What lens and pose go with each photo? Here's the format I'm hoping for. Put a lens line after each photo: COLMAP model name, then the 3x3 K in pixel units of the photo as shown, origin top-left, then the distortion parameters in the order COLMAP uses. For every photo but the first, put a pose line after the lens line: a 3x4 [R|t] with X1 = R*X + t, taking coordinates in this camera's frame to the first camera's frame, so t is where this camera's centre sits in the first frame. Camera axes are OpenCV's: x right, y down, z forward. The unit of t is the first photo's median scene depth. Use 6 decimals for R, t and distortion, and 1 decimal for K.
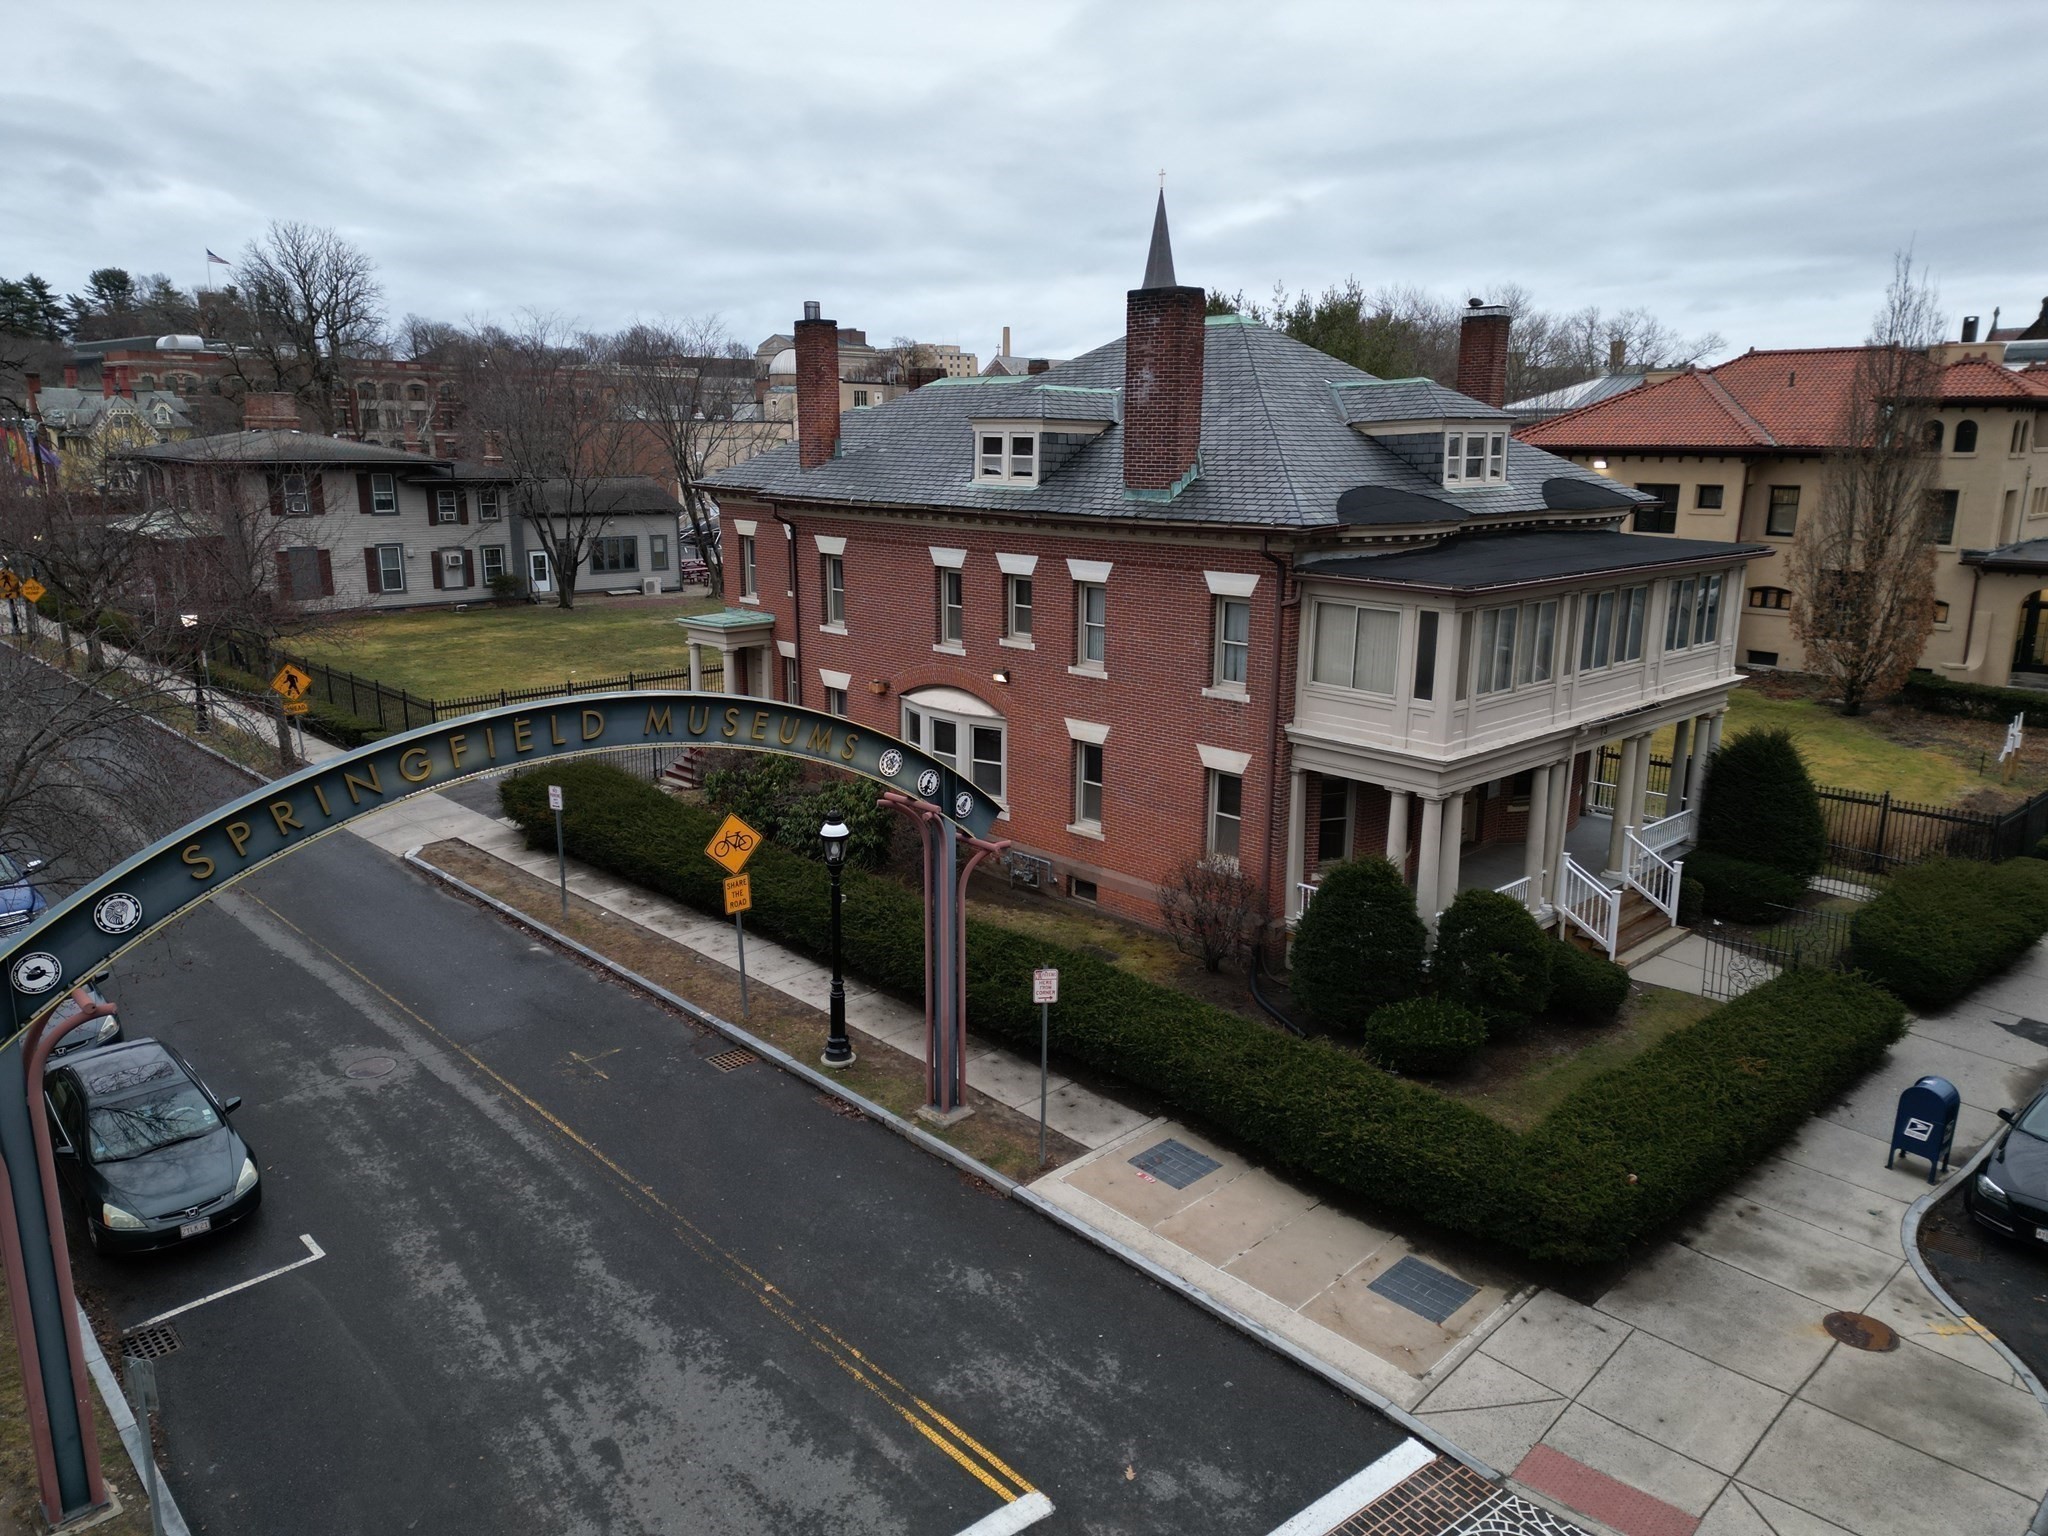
lens RADIAL K [[1422.1, 0, 1031.9], [0, 1422.1, 772.1], [0, 0, 1]] dist [0.036758, -0.020010]
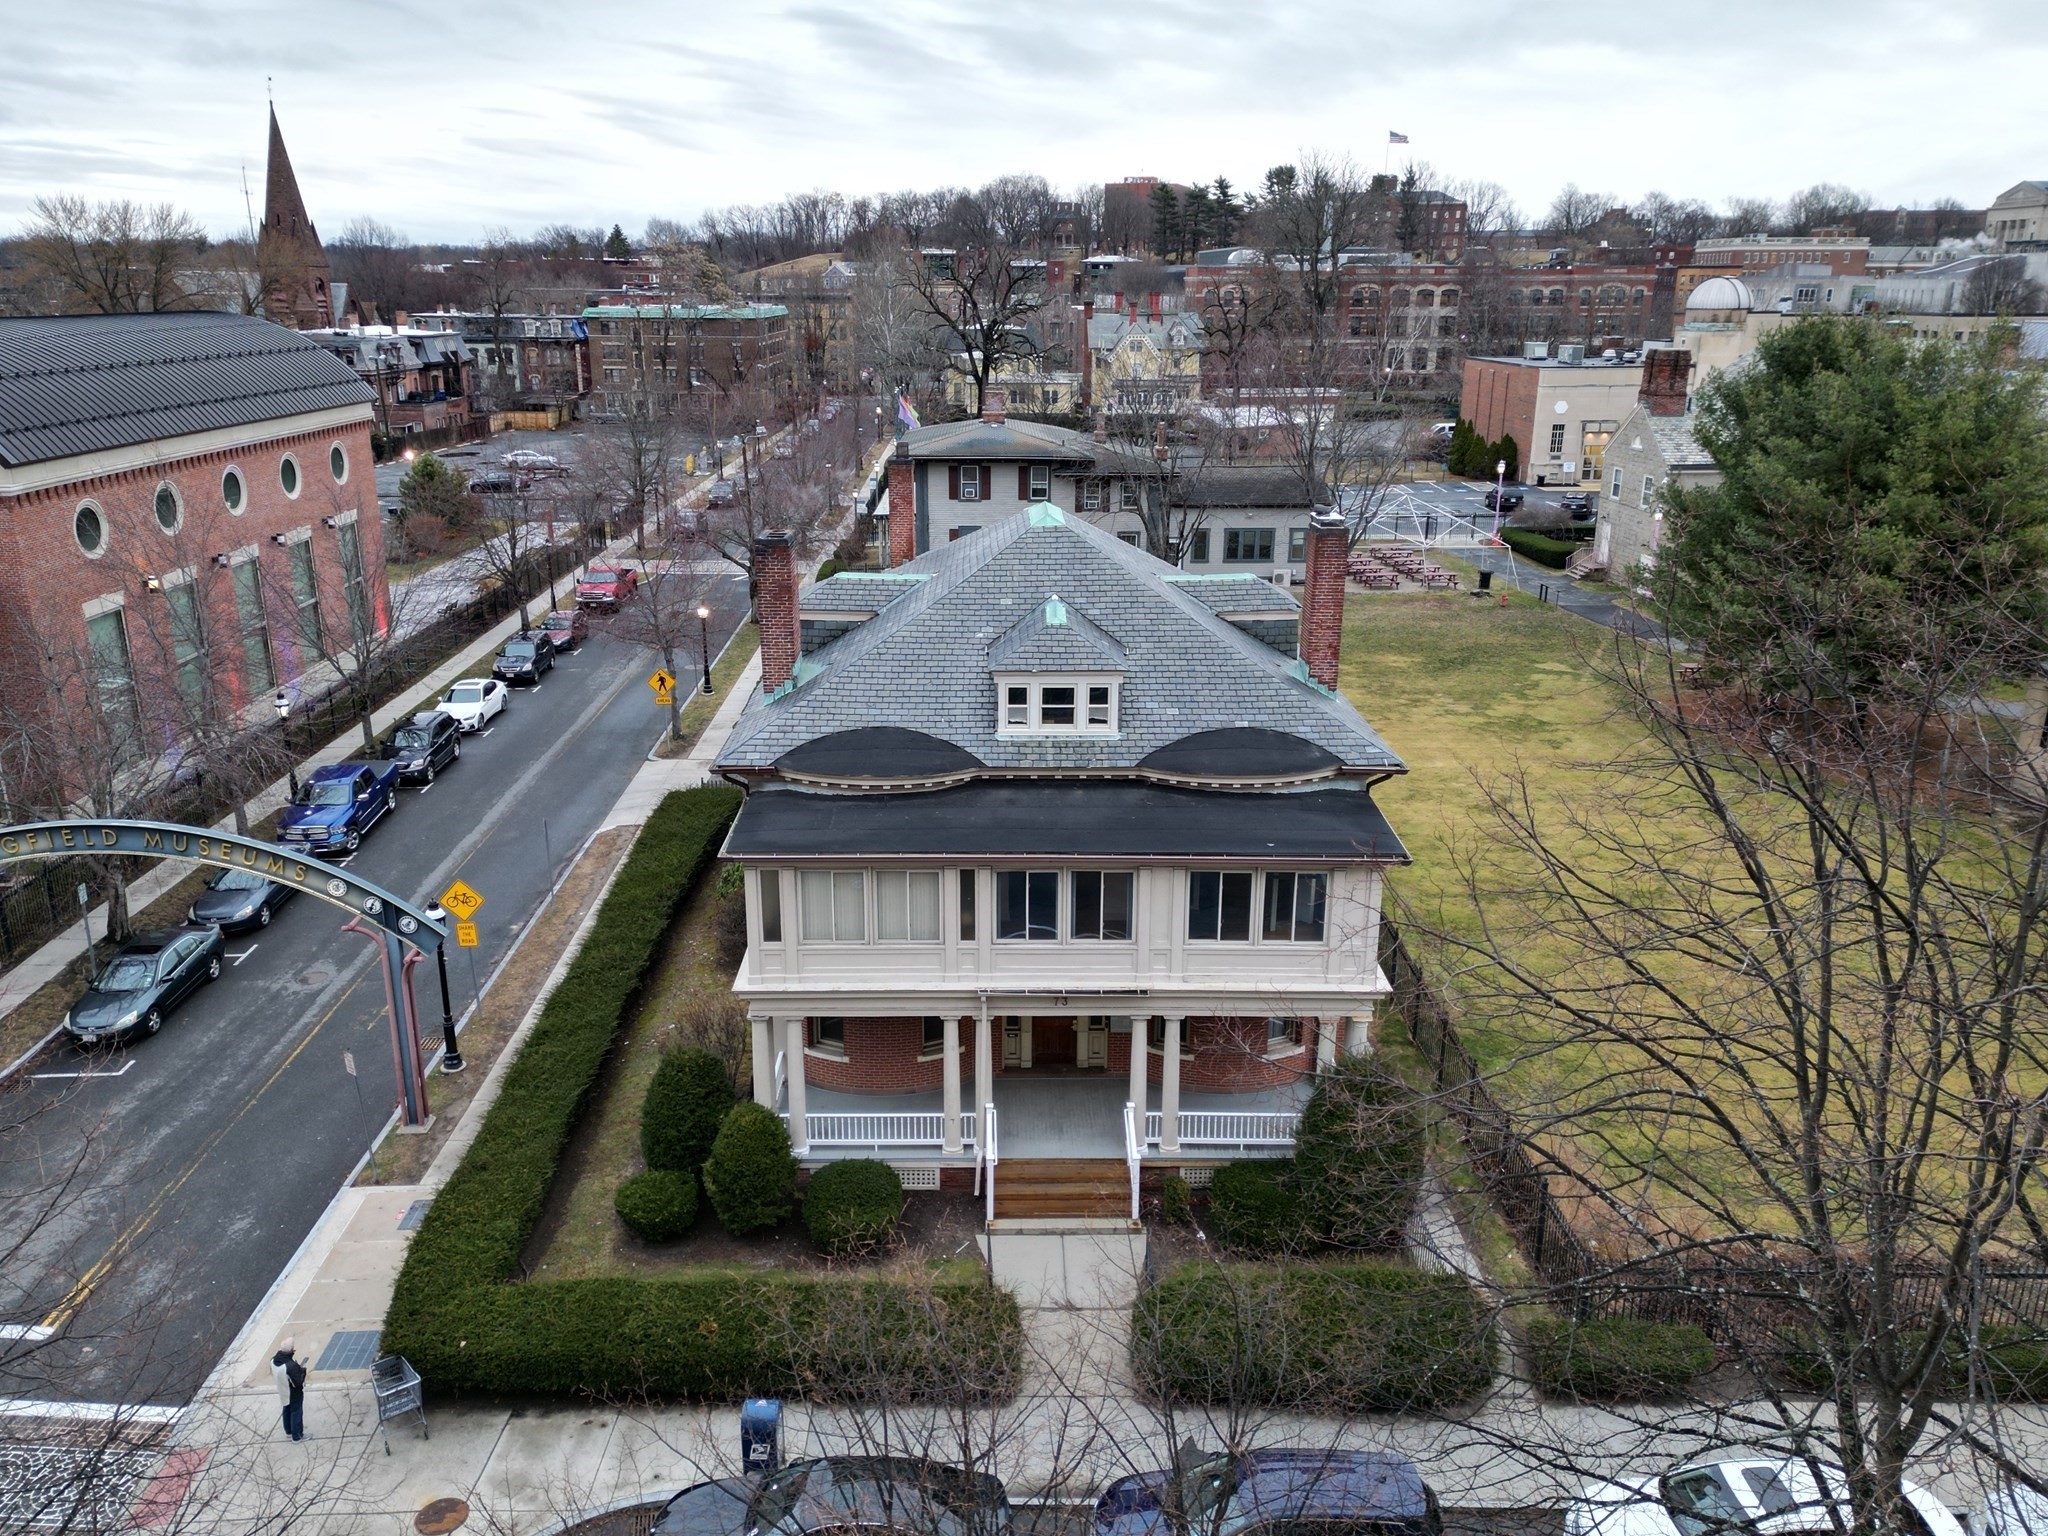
lens RADIAL K [[1531.2, 0, 1013.0], [0, 1531.2, 765.1], [0, 0, 1]] dist [0.049070, -0.004837]
pose [[0.729009, 0.198410, -0.655118, 0.842172], [-0.157167, 0.980018, 0.121916, -0.255874], [0.666217, 0.014085, 0.745625, 0.138524]]
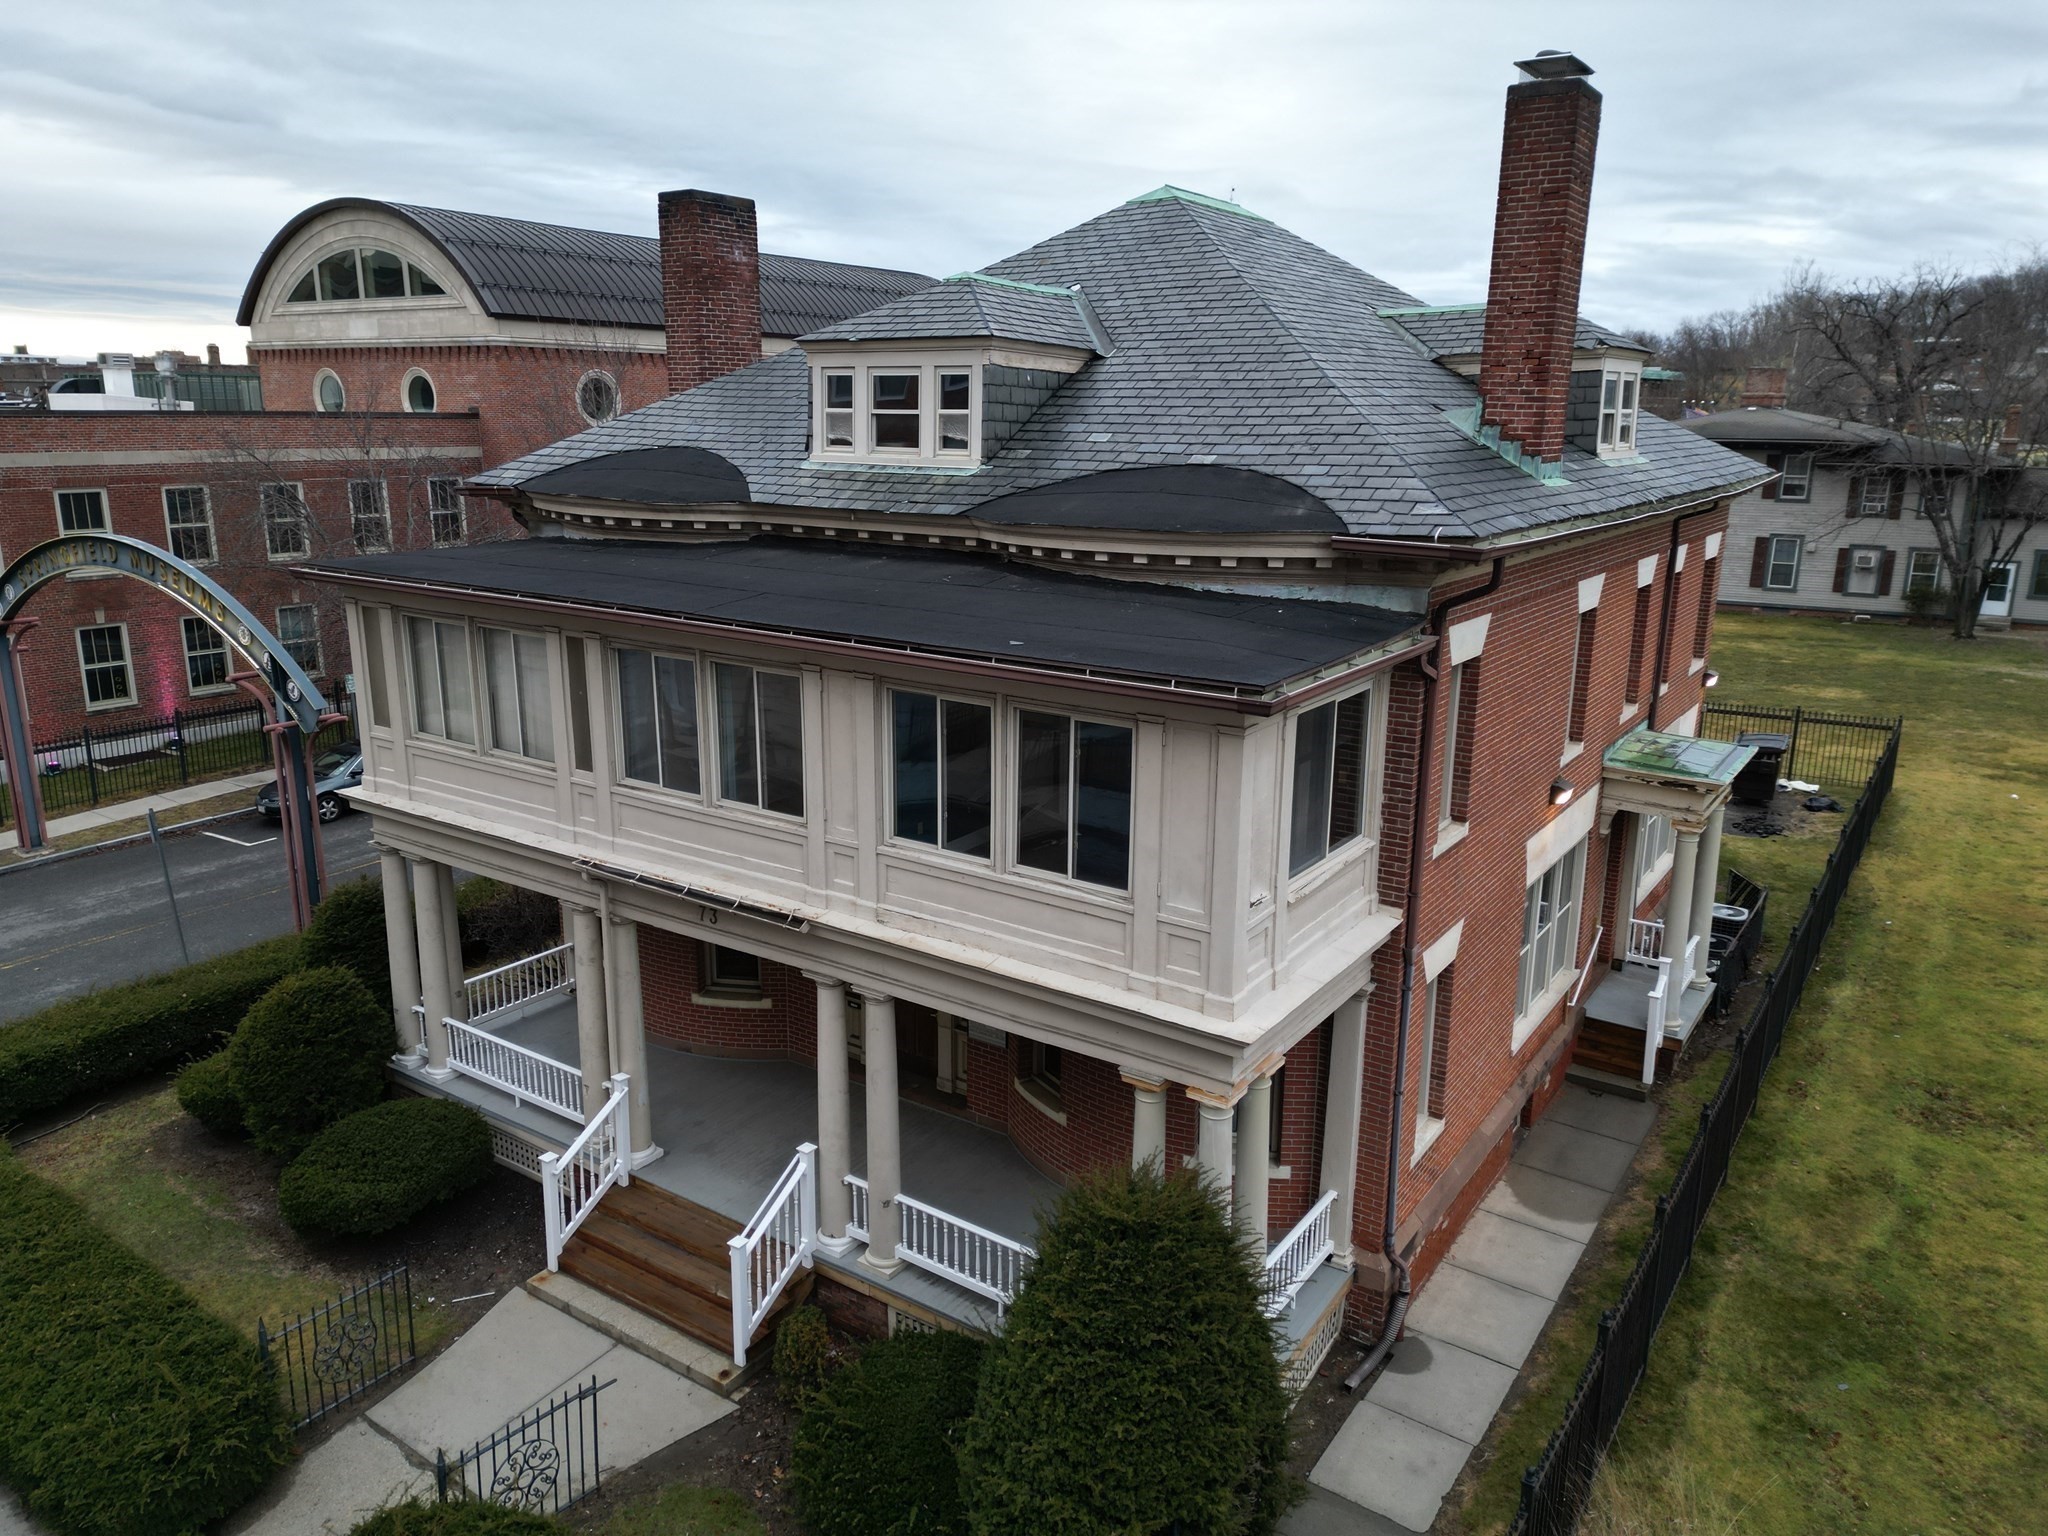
lens RADIAL K [[1422.1, 0, 1026.9], [0, 1422.1, 778.4], [0, 0, 1]] dist [0.036758, -0.020010]
pose [[0.198344, 0.239376, -0.950452, 0.740823], [-0.230612, 0.953892, 0.192117, -0.168581], [0.952616, 0.181081, 0.244402, 0.782174]]
